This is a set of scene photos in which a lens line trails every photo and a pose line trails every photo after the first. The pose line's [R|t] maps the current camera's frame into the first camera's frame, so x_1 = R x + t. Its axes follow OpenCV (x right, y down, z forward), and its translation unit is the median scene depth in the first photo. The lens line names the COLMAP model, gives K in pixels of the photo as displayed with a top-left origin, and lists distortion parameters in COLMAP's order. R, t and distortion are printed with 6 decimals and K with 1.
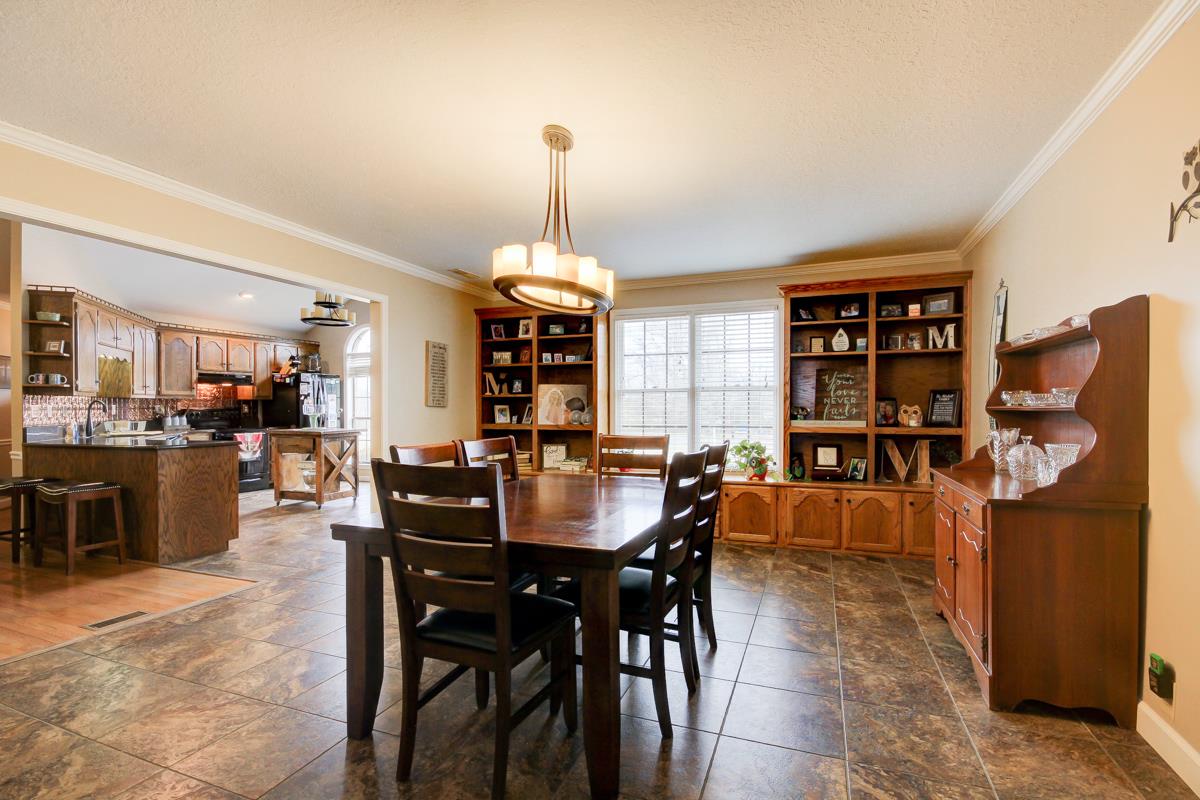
lens RADIAL K [[557.7, 0, 611.3], [0, 557.7, 415.0], [0, 0, 1]] dist [-0.003985, -0.000452]
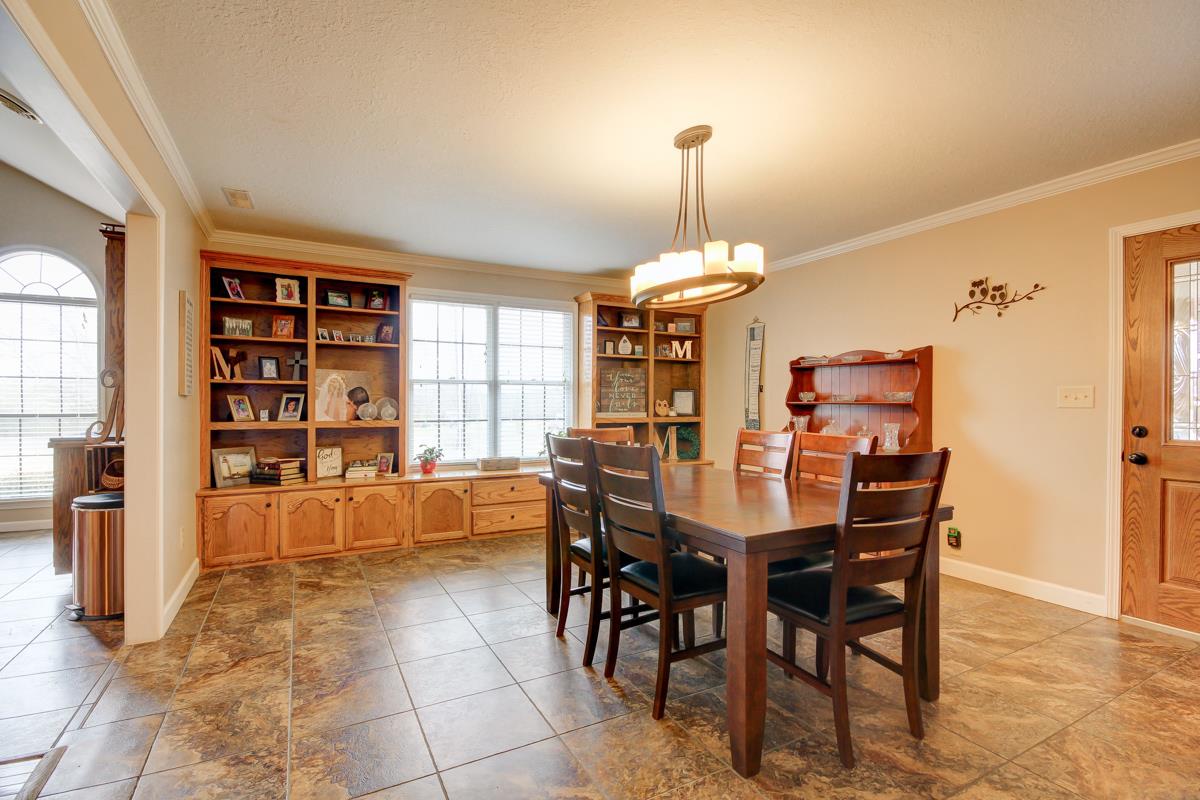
lens RADIAL K [[557.7, 0, 604.7], [0, 557.7, 405.4], [0, 0, 1]] dist [-0.003985, -0.000452]
pose [[0.653377, 0.000270, 0.757032, -0.455076], [0.003292, 0.999989, -0.003198, -0.000854], [-0.757025, 0.004582, 0.653370, 0.213400]]
